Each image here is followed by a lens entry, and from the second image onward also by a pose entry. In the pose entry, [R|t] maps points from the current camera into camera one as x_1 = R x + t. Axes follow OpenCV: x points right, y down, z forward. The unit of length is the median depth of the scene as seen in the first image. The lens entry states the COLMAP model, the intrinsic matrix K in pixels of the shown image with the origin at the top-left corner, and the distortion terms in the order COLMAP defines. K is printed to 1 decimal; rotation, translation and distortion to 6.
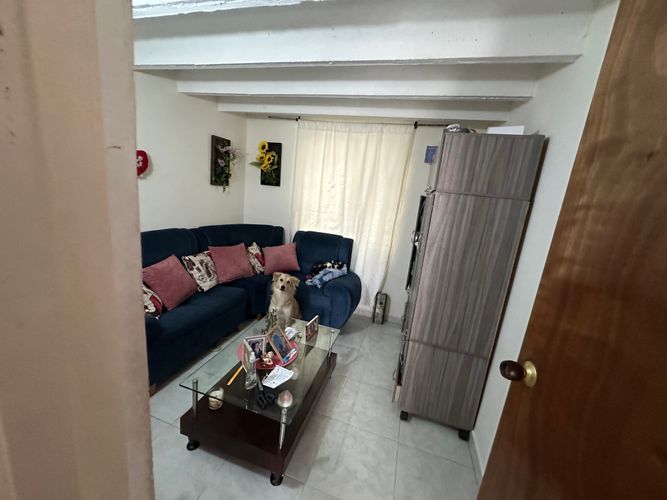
lens RADIAL K [[266.8, 0, 332.8], [0, 266.8, 249.6], [0, 0, 1]] dist [-0.004225, 0.001362]
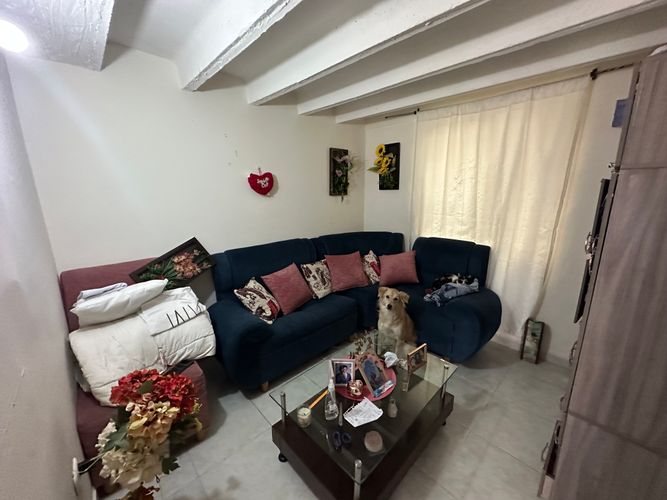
lens RADIAL K [[266.8, 0, 331.6], [0, 266.8, 249.9], [0, 0, 1]] dist [-0.004225, 0.001362]
pose [[0.868609, -0.001263, -0.495497, 0.073863], [-0.005736, 0.999904, -0.012603, -0.020101], [0.495465, 0.013789, 0.868518, 0.113665]]
